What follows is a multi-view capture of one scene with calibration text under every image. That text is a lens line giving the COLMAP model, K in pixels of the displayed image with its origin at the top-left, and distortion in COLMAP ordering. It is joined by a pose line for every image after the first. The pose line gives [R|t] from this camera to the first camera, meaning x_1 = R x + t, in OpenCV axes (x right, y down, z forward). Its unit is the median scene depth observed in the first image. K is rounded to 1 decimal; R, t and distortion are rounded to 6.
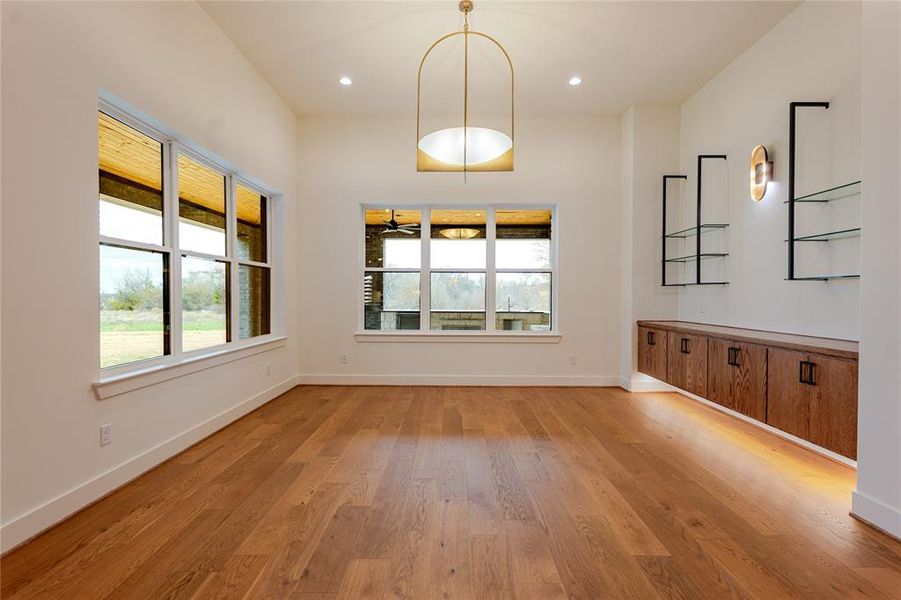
lens RADIAL K [[418.7, 0, 453.4], [0, 418.7, 299.0], [0, 0, 1]] dist [0.001863, -0.000322]
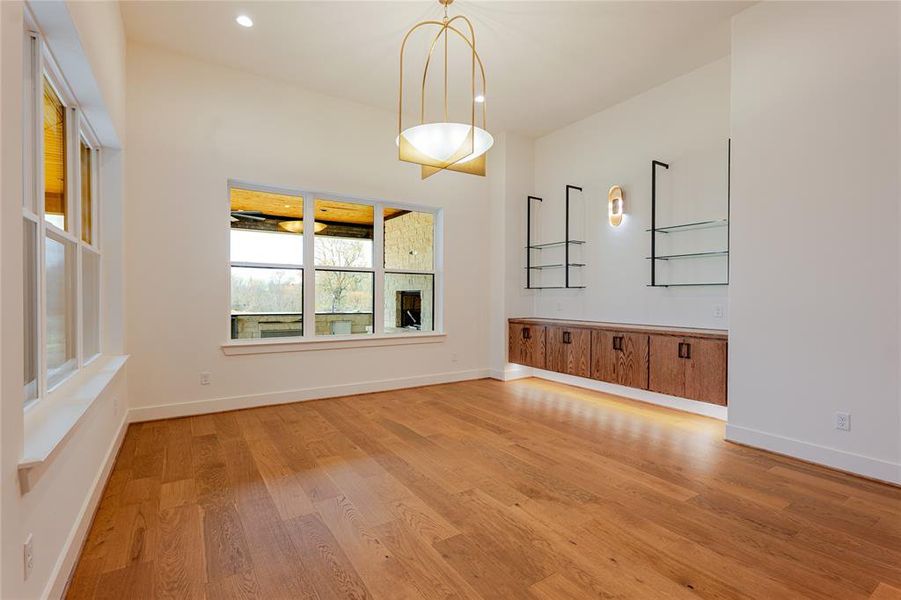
lens RADIAL K [[418.7, 0, 453.4], [0, 418.7, 299.0], [0, 0, 1]] dist [0.001863, -0.000322]
pose [[0.833048, -0.001999, 0.553196, -0.447137], [0.002120, 0.999998, 0.000421, -0.003738], [-0.553196, 0.000822, 0.833051, 0.167659]]
